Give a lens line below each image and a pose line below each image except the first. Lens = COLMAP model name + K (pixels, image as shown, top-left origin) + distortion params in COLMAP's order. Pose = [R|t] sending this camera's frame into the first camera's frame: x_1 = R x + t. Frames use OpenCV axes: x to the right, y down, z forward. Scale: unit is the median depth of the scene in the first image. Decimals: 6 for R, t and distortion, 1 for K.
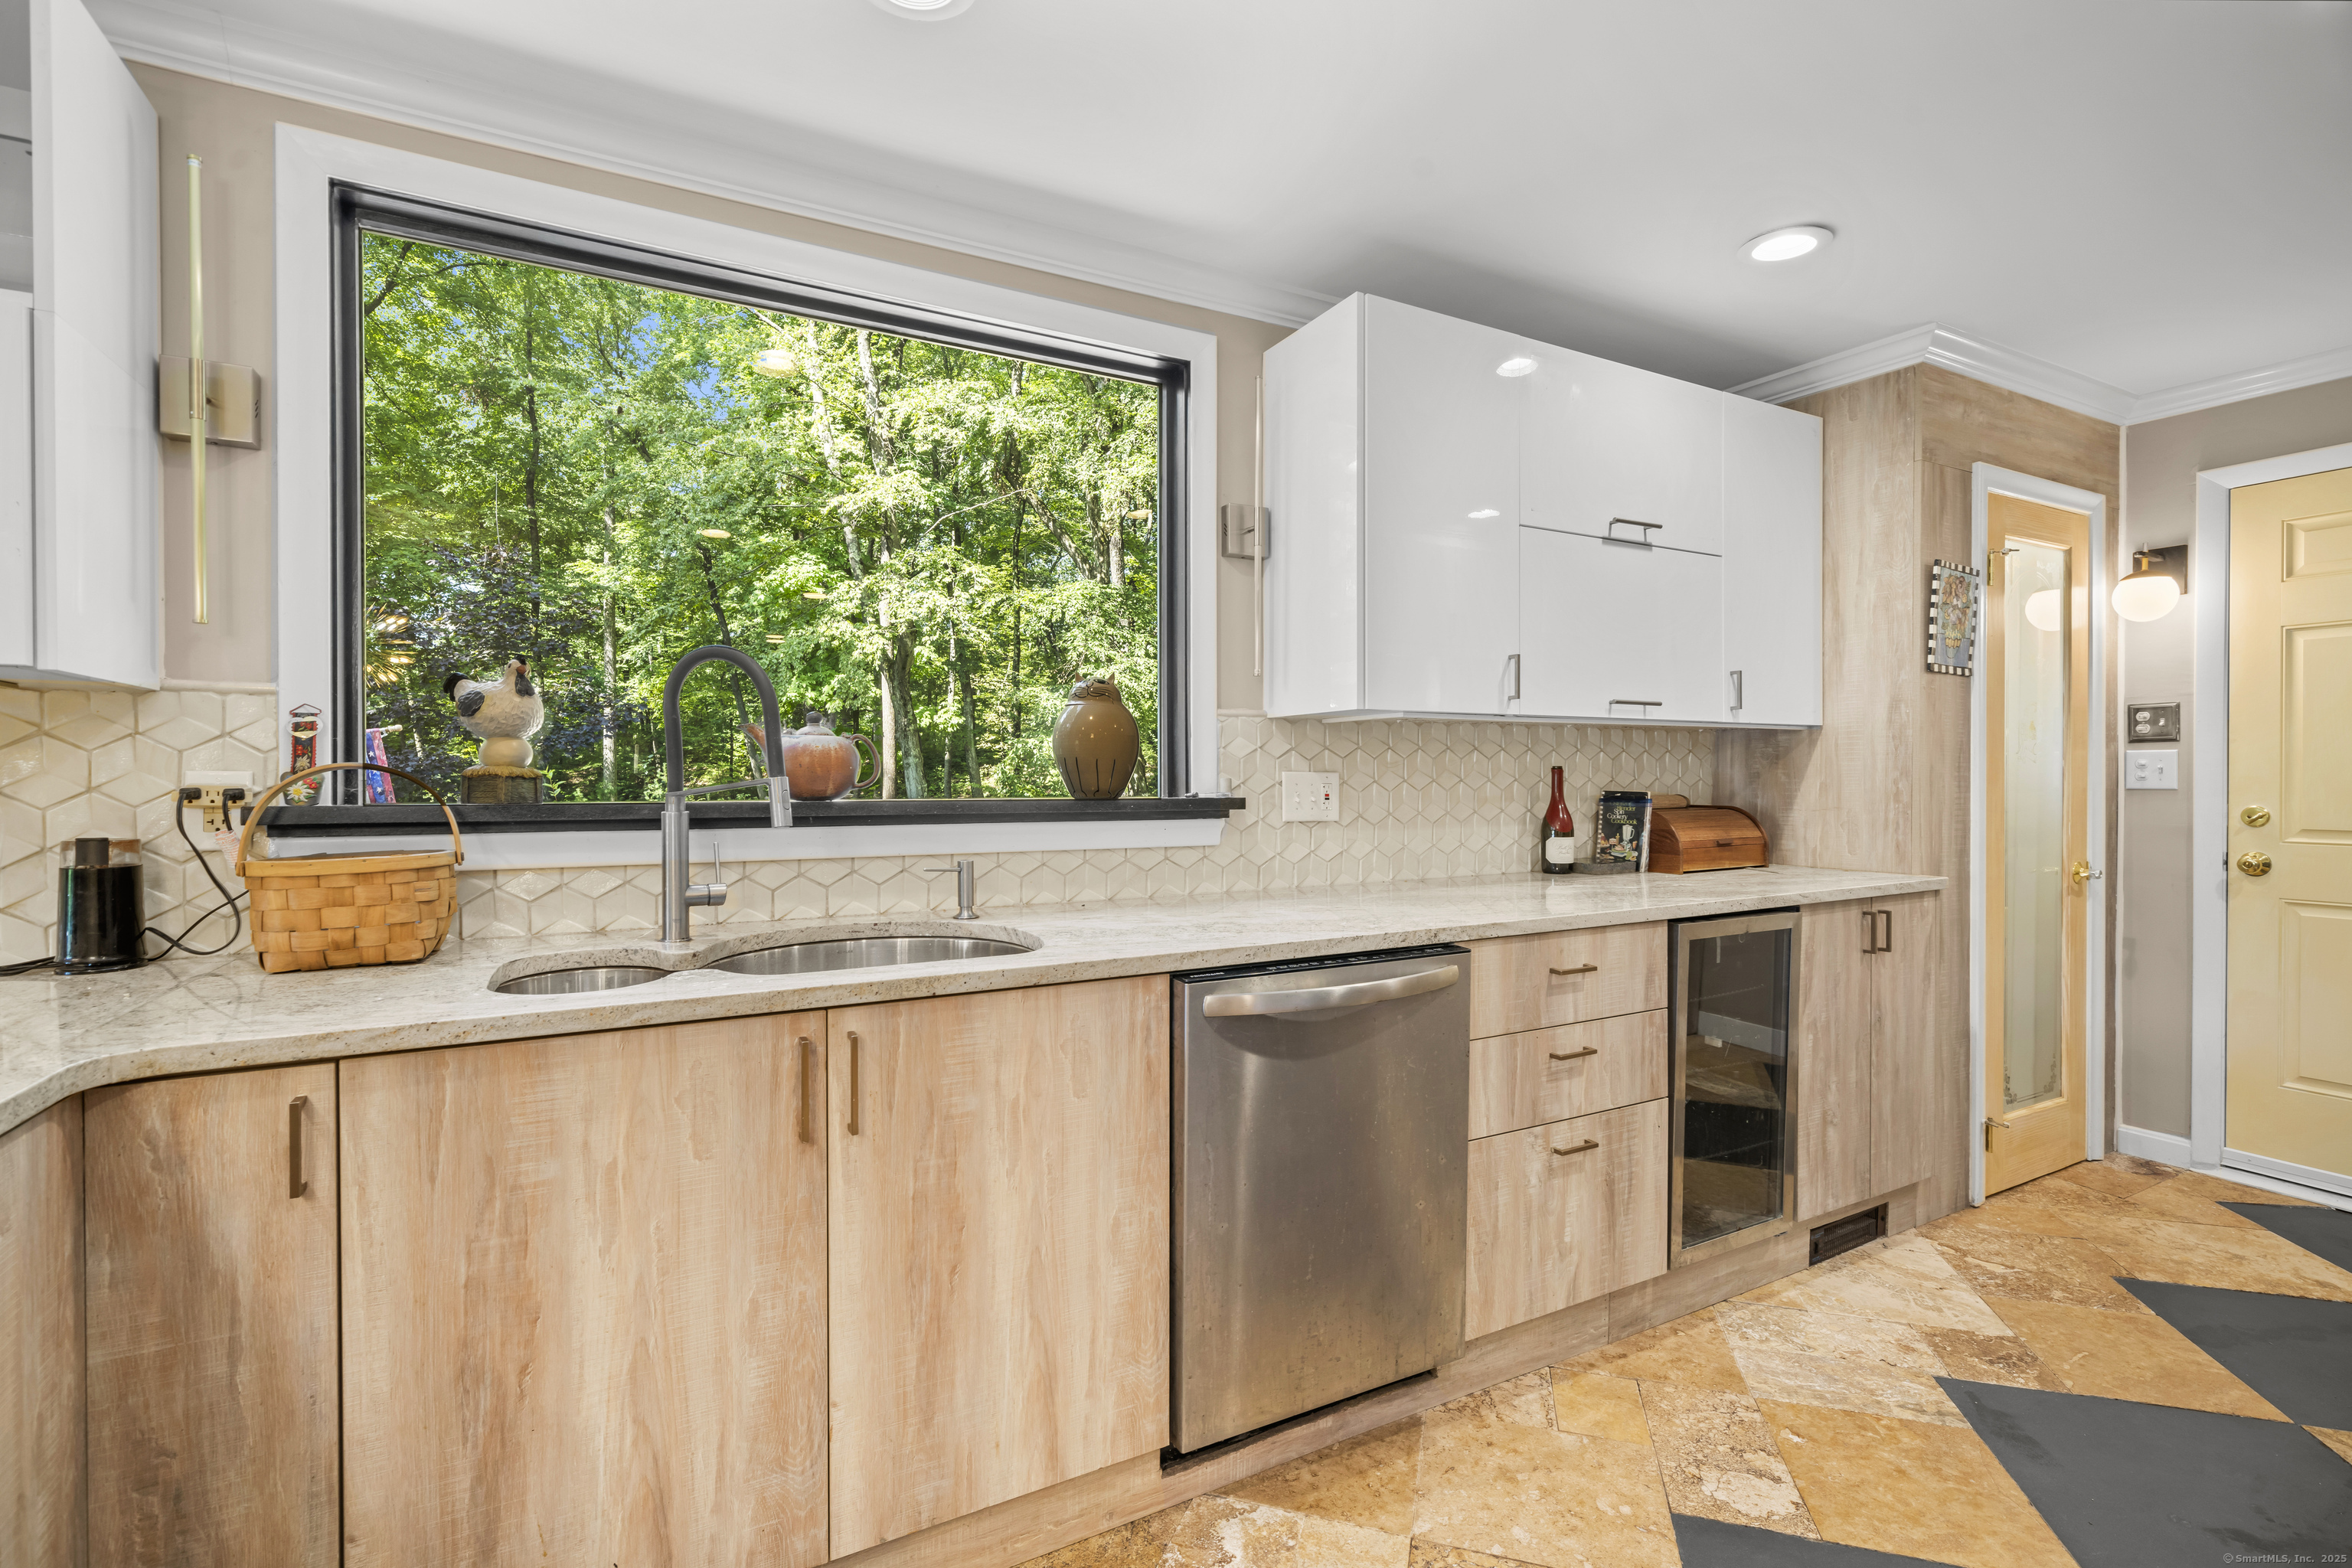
lens RADIAL K [[1020.0, 0, 1172.7], [0, 1020.0, 790.6], [0, 0, 1]] dist [0.002770, 0.000509]
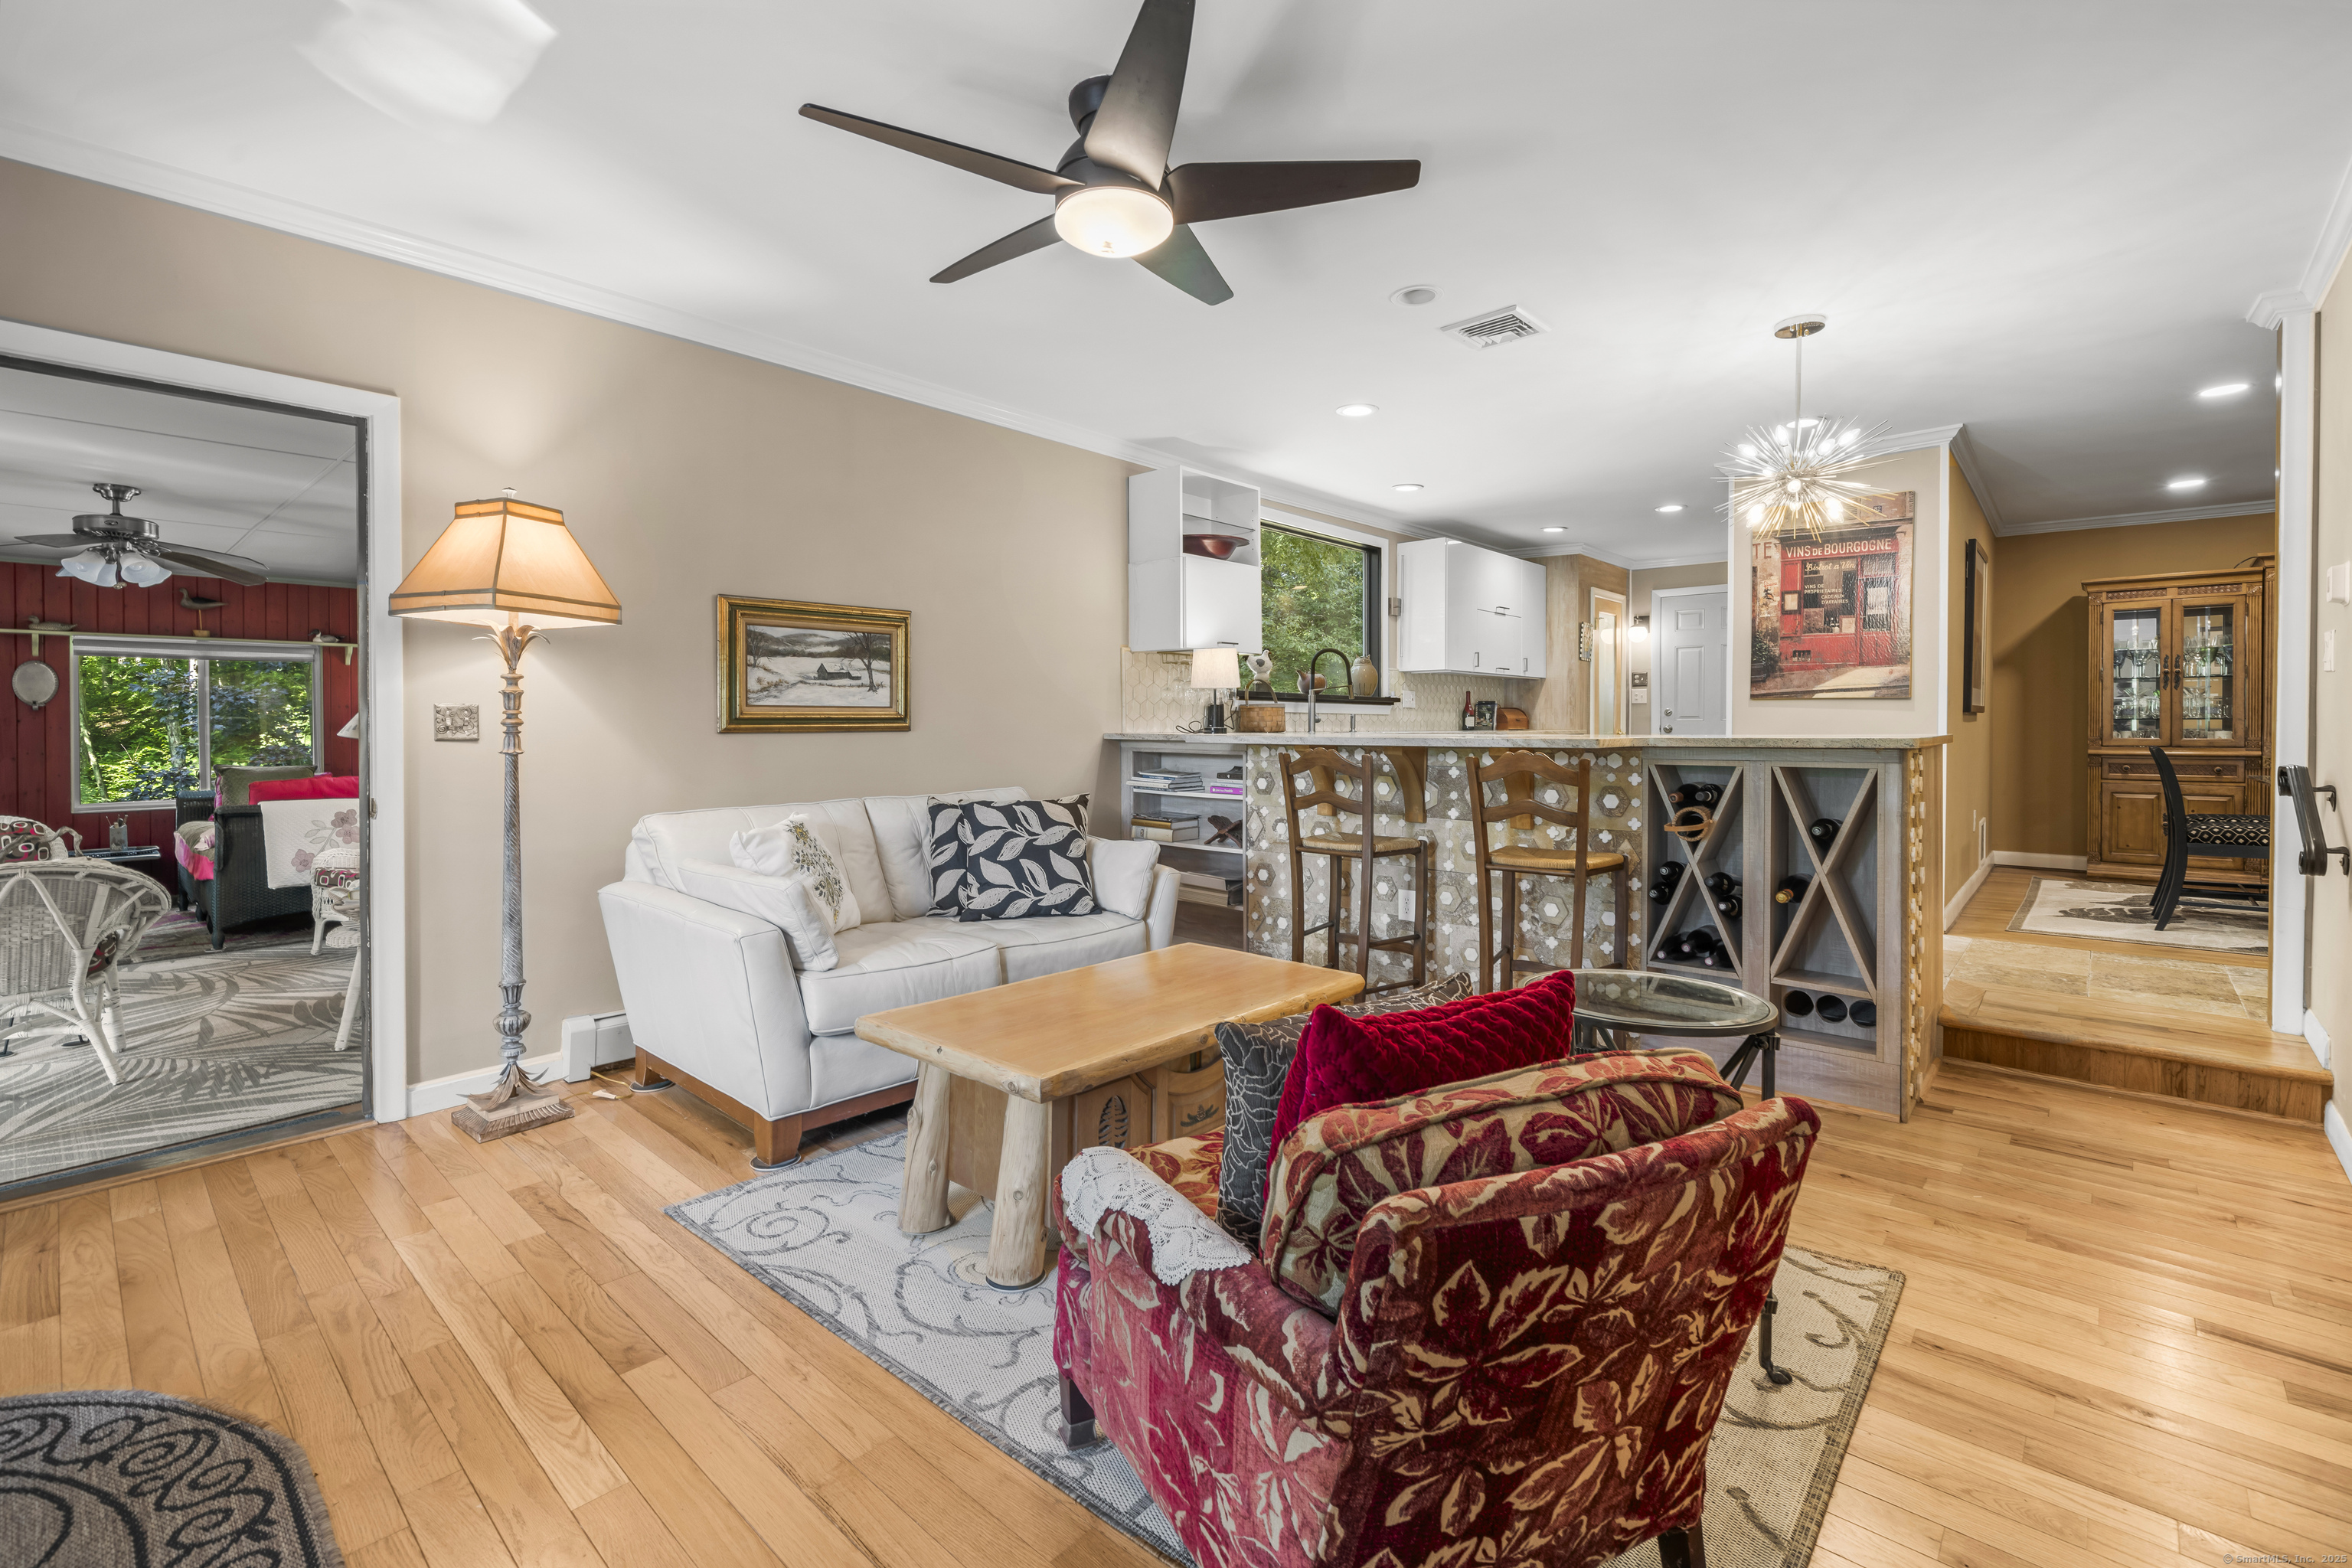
lens RADIAL K [[1020.0, 0, 1171.5], [0, 1020.0, 726.7], [0, 0, 1]] dist [0.002770, 0.000509]
pose [[0.940668, 0.004366, 0.339300, -1.276208], [-0.002633, 0.999981, -0.005567, 0.088225], [-0.339318, 0.004343, 0.940662, -1.272643]]
